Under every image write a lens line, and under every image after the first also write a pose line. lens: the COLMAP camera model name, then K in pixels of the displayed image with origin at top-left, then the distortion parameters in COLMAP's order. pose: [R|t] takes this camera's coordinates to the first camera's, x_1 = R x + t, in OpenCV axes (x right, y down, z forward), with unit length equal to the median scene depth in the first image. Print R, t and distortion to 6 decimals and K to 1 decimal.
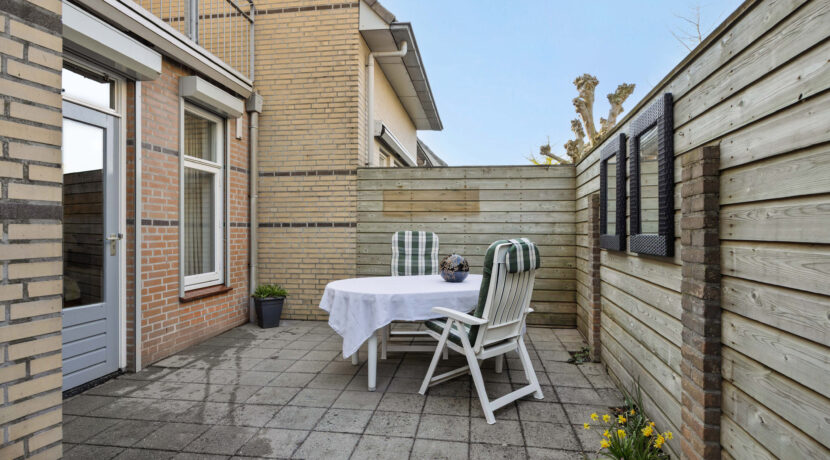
lens RADIAL K [[429.2, 0, 421.2], [0, 429.2, 235.0], [0, 0, 1]] dist [-0.000134, -0.000062]
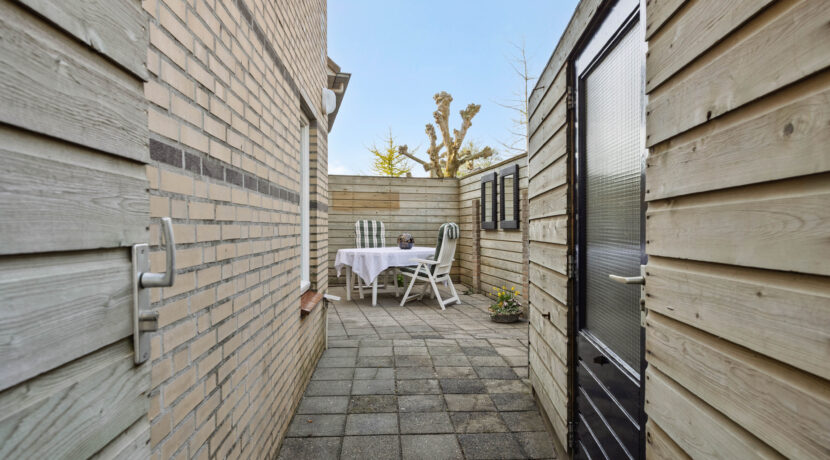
lens RADIAL K [[523.7, 0, 415.0], [0, 523.7, 230.0], [0, 0, 1]] dist [-0.001593, -0.000127]
pose [[0.932637, -0.003803, 0.360795, -0.627304], [0.005444, 0.999979, -0.003532, 0.037984], [-0.360774, 0.005259, 0.932638, -0.947372]]
